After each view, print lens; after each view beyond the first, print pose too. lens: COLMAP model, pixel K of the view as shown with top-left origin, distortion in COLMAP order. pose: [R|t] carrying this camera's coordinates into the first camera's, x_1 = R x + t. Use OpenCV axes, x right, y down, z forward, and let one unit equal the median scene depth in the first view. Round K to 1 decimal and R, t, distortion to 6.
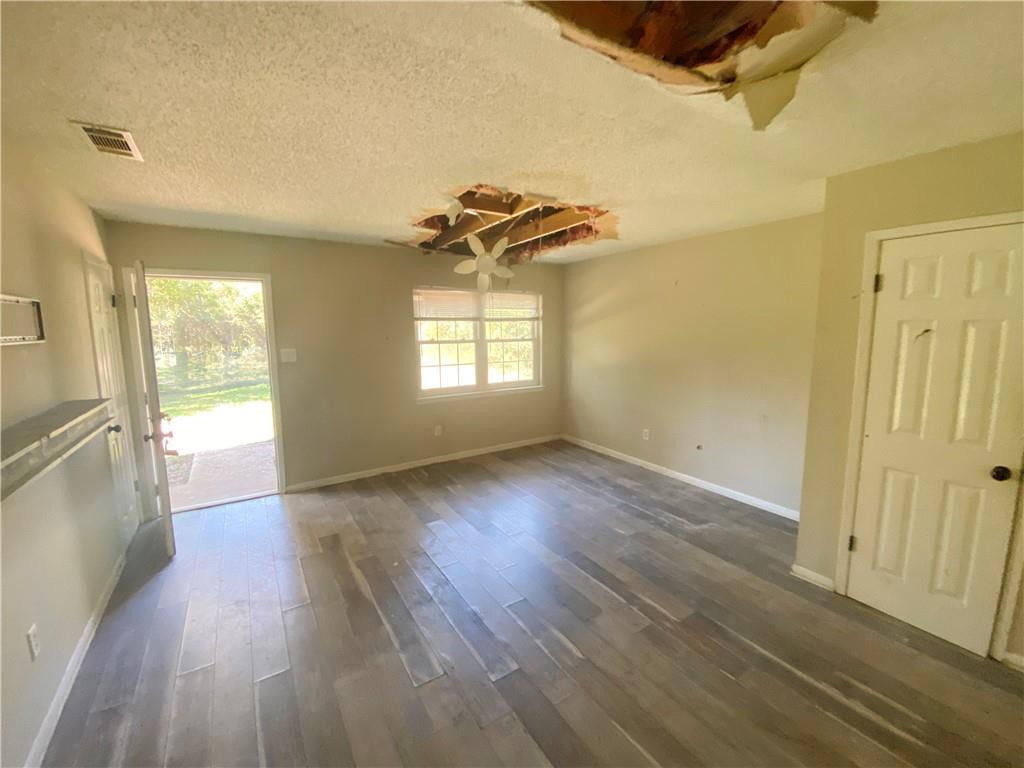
lens RADIAL K [[416.3, 0, 514.4], [0, 416.3, 380.3], [0, 0, 1]] dist [-0.030209, -0.001159]
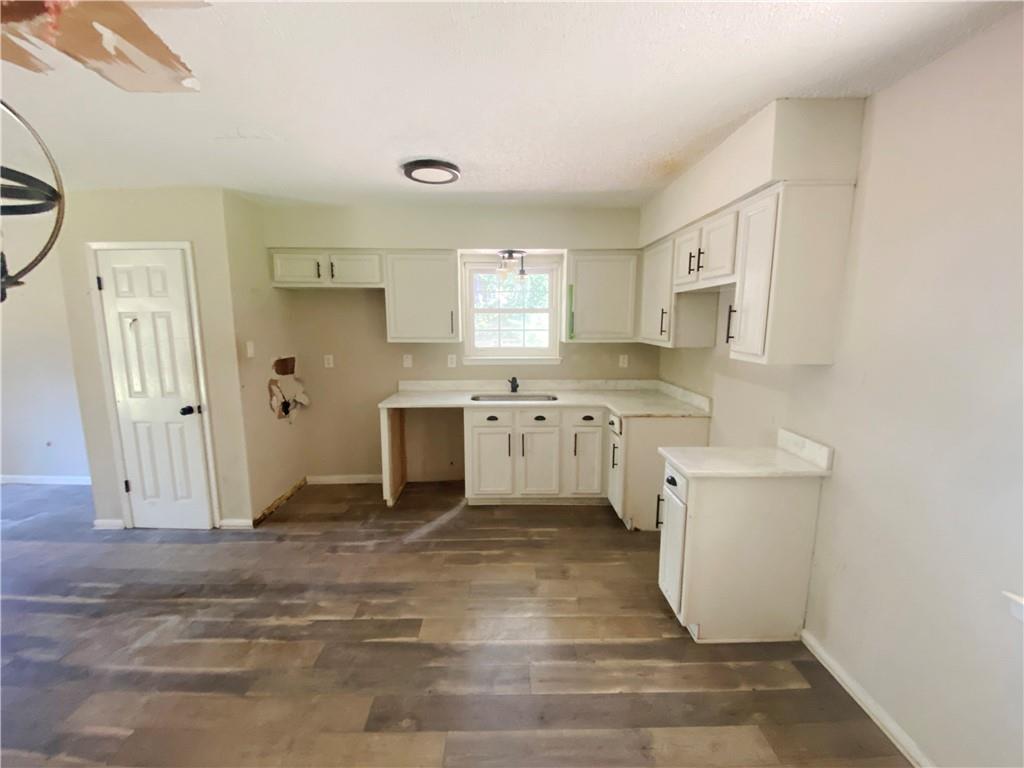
lens RADIAL K [[416.3, 0, 513.6], [0, 416.3, 380.4], [0, 0, 1]] dist [-0.030209, -0.001159]
pose [[0.525756, -0.124401, 0.841490, 0.460314], [0.107396, 0.991040, 0.079409, 0.104467], [-0.843829, 0.048623, 0.534405, -0.761476]]
